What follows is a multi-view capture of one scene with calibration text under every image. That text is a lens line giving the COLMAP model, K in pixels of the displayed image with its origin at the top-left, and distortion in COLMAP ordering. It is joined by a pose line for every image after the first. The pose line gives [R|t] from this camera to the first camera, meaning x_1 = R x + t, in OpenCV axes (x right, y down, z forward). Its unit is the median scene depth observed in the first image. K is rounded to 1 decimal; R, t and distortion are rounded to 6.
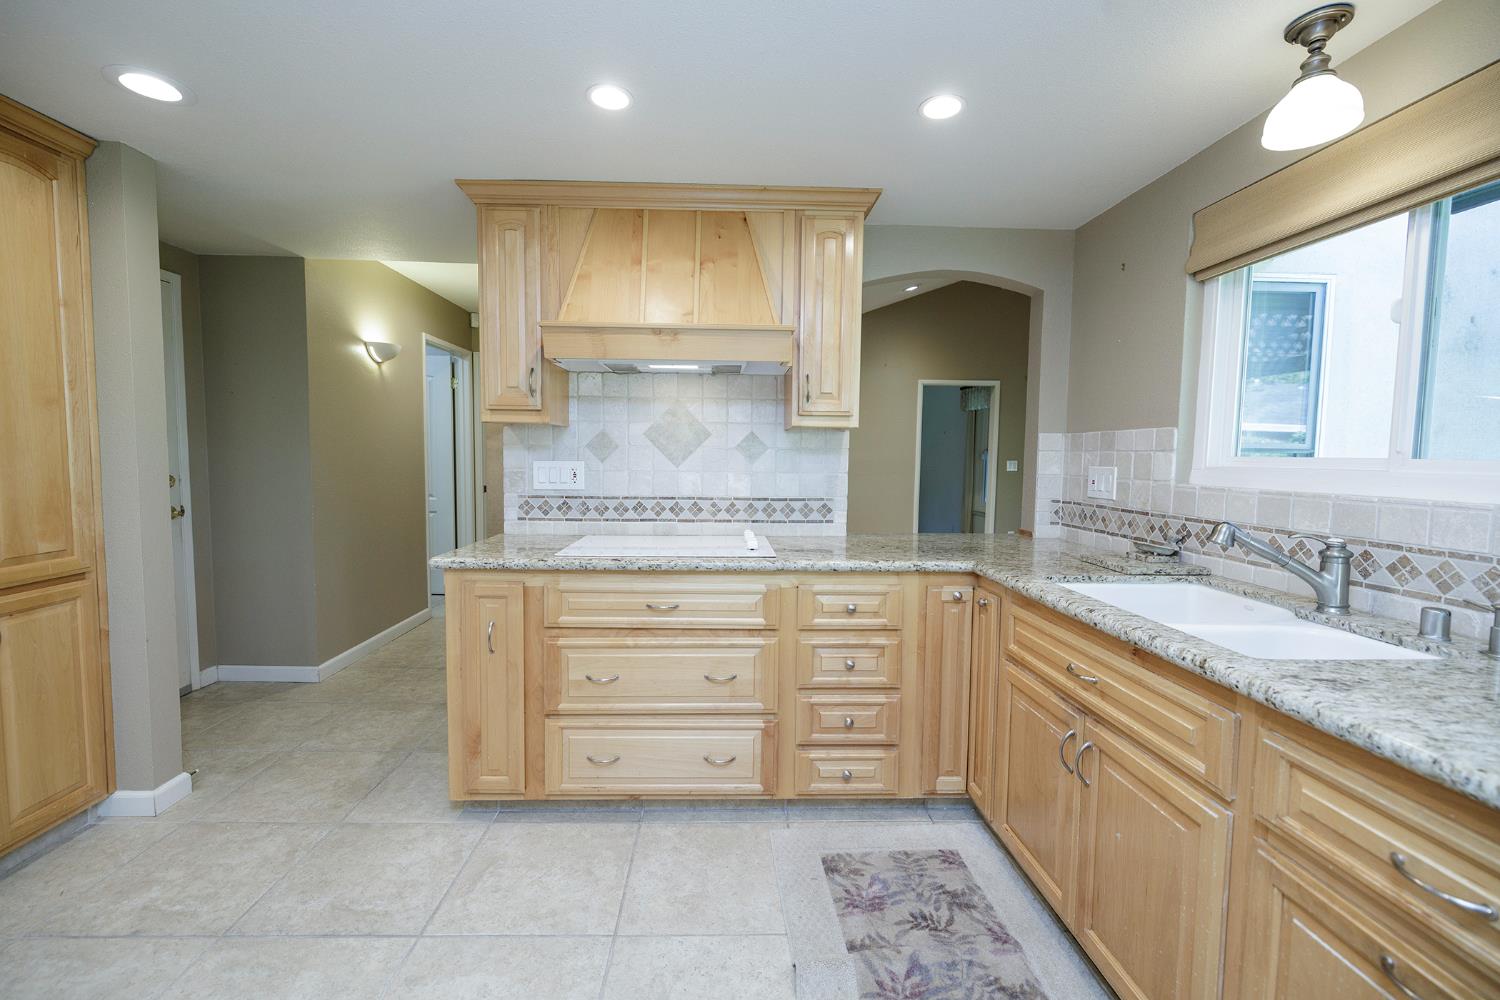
lens RADIAL K [[625.6, 0, 740.2], [0, 625.6, 496.4], [0, 0, 1]] dist [0.001794, -0.001659]
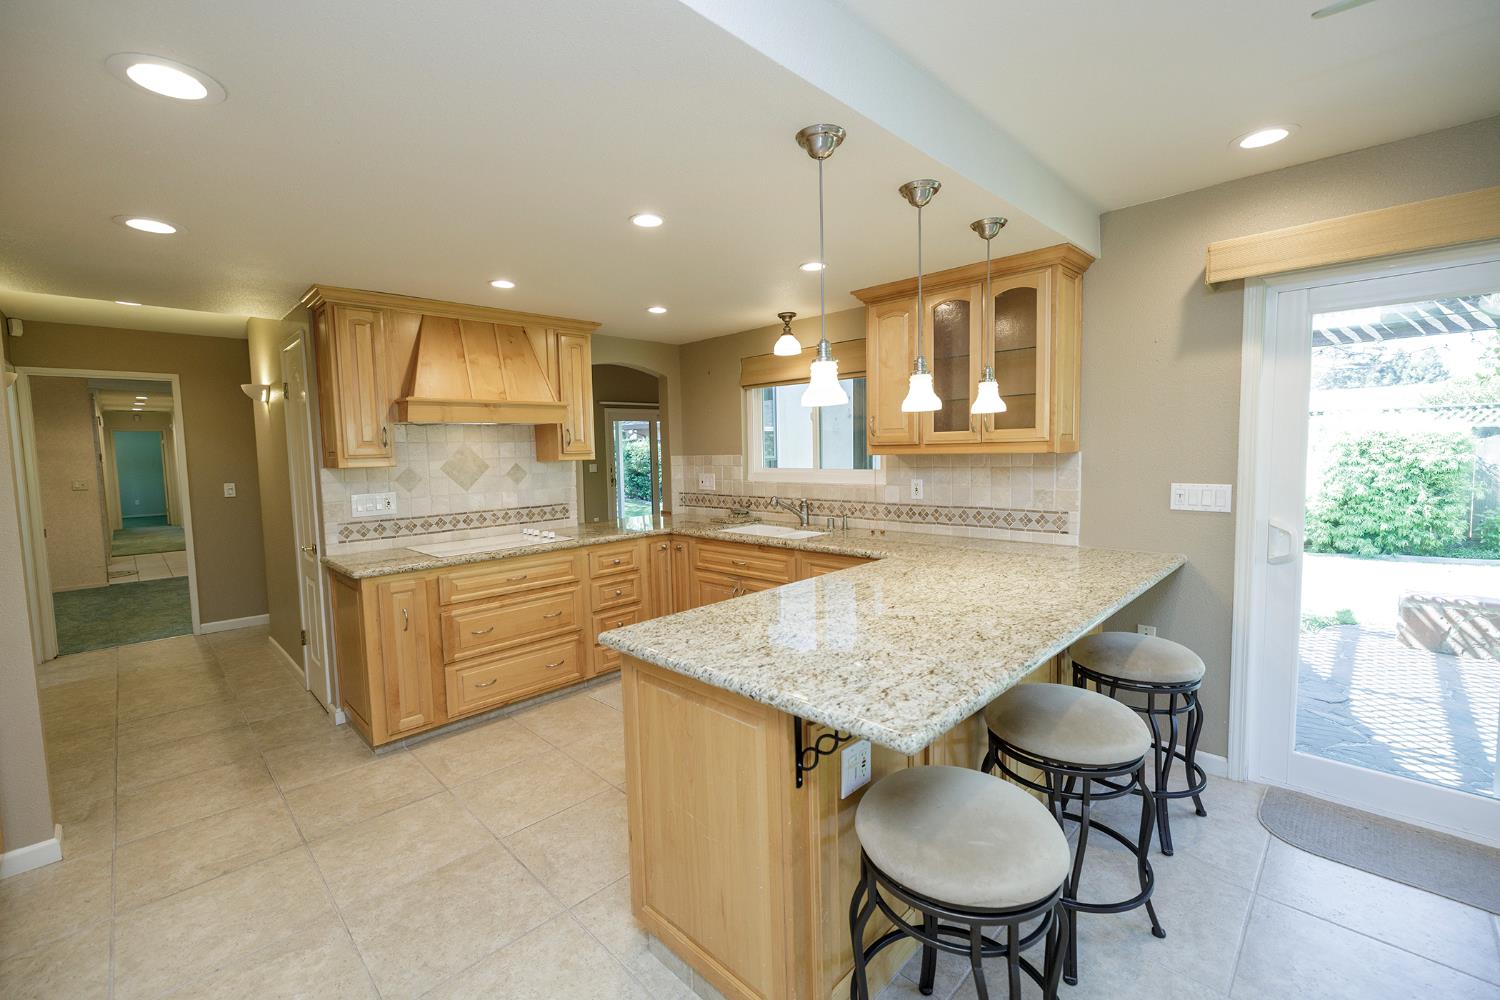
lens RADIAL K [[625.6, 0, 744.2], [0, 625.6, 493.6], [0, 0, 1]] dist [0.001794, -0.001659]
pose [[0.727307, -0.081539, 0.681452, -0.767051], [0.079235, 0.996254, 0.034640, -0.050568], [-0.681724, 0.028801, 0.731043, -0.576529]]
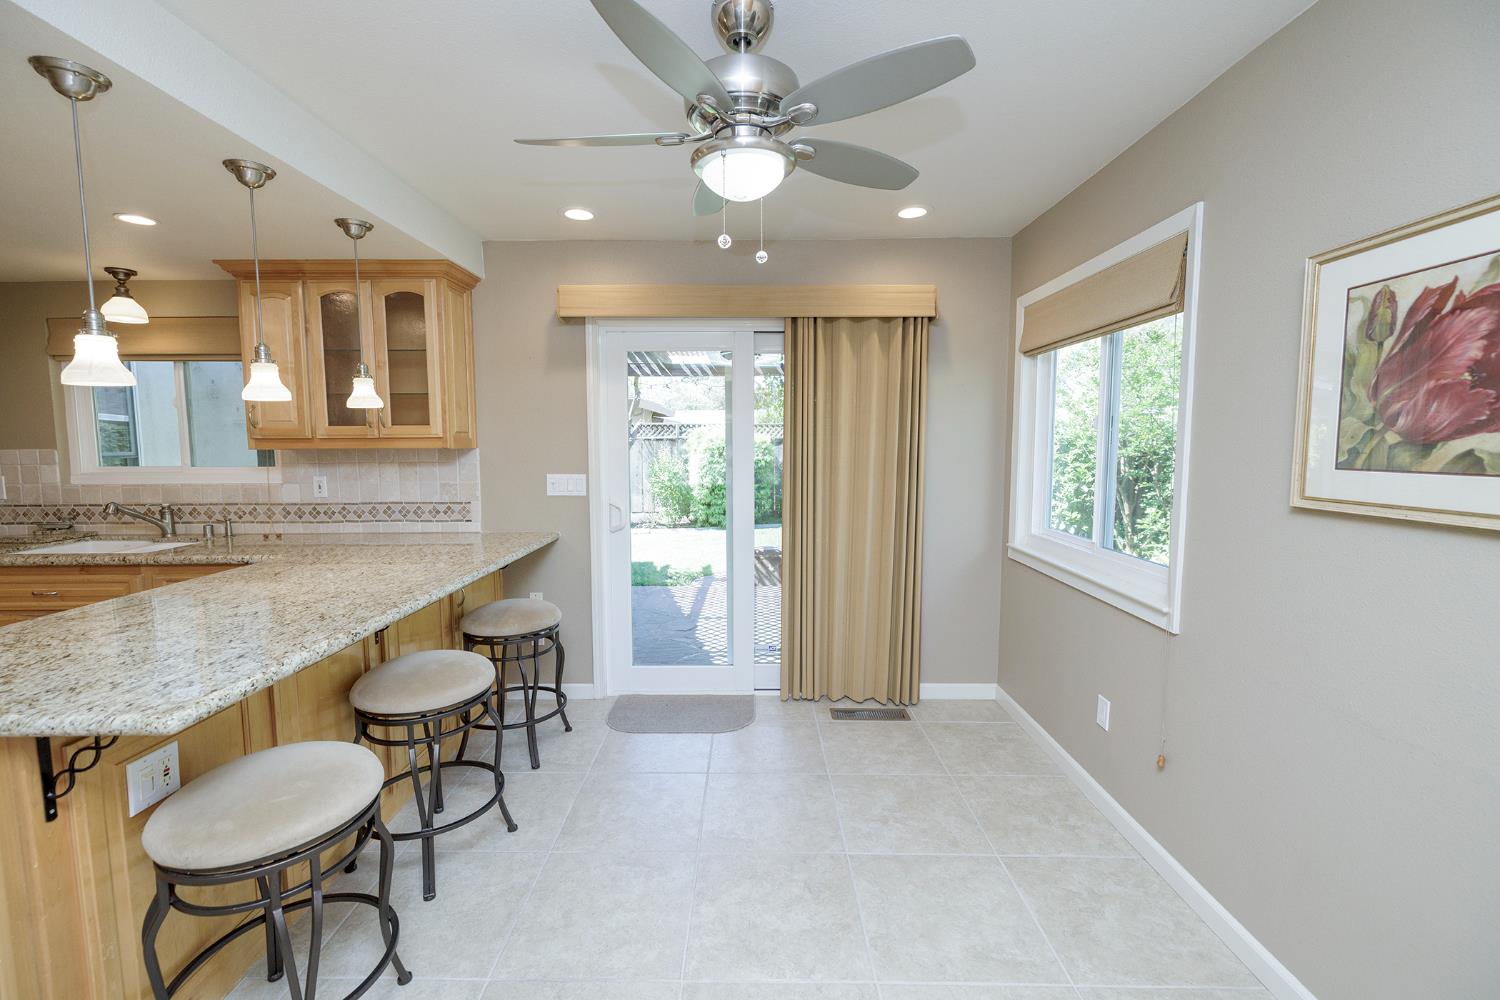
lens RADIAL K [[625.6, 0, 744.6], [0, 625.6, 497.0], [0, 0, 1]] dist [0.001794, -0.001659]
pose [[0.038470, -0.101521, 0.994089, -0.815472], [0.070825, 0.992601, 0.098628, -0.021863], [-0.996747, 0.066612, 0.045376, -0.799556]]
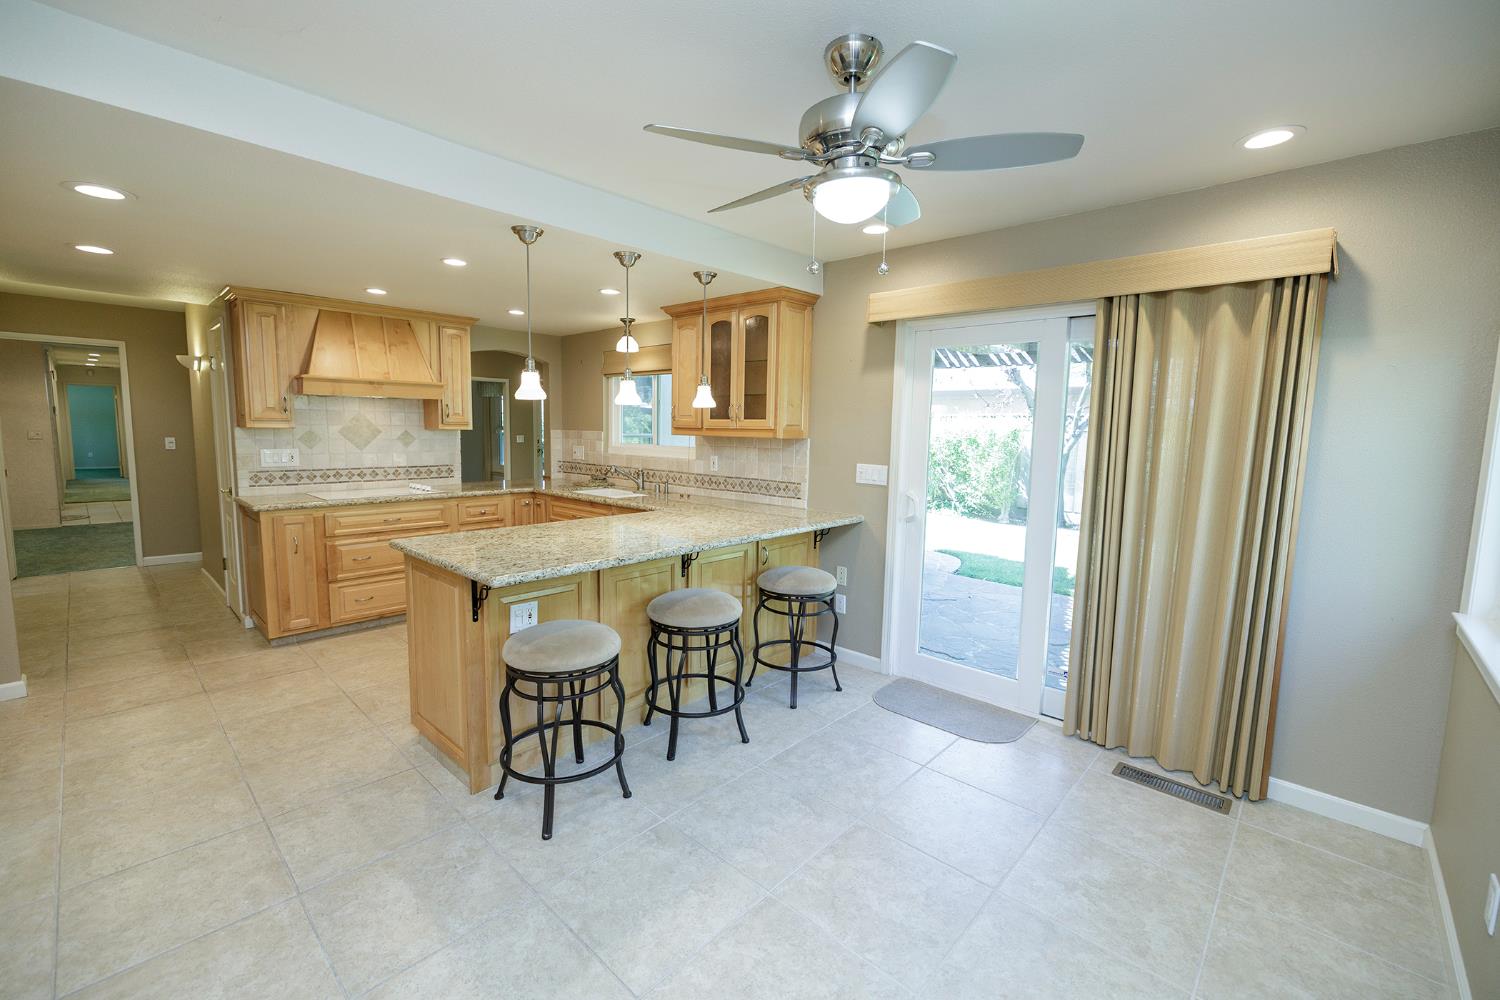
lens RADIAL K [[625.6, 0, 742.8], [0, 625.6, 494.4], [0, 0, 1]] dist [0.001794, -0.001659]
pose [[0.706081, -0.076881, 0.703945, -0.743164], [0.038188, 0.996776, 0.070559, -0.009343], [-0.707100, -0.022938, 0.706741, -1.255997]]
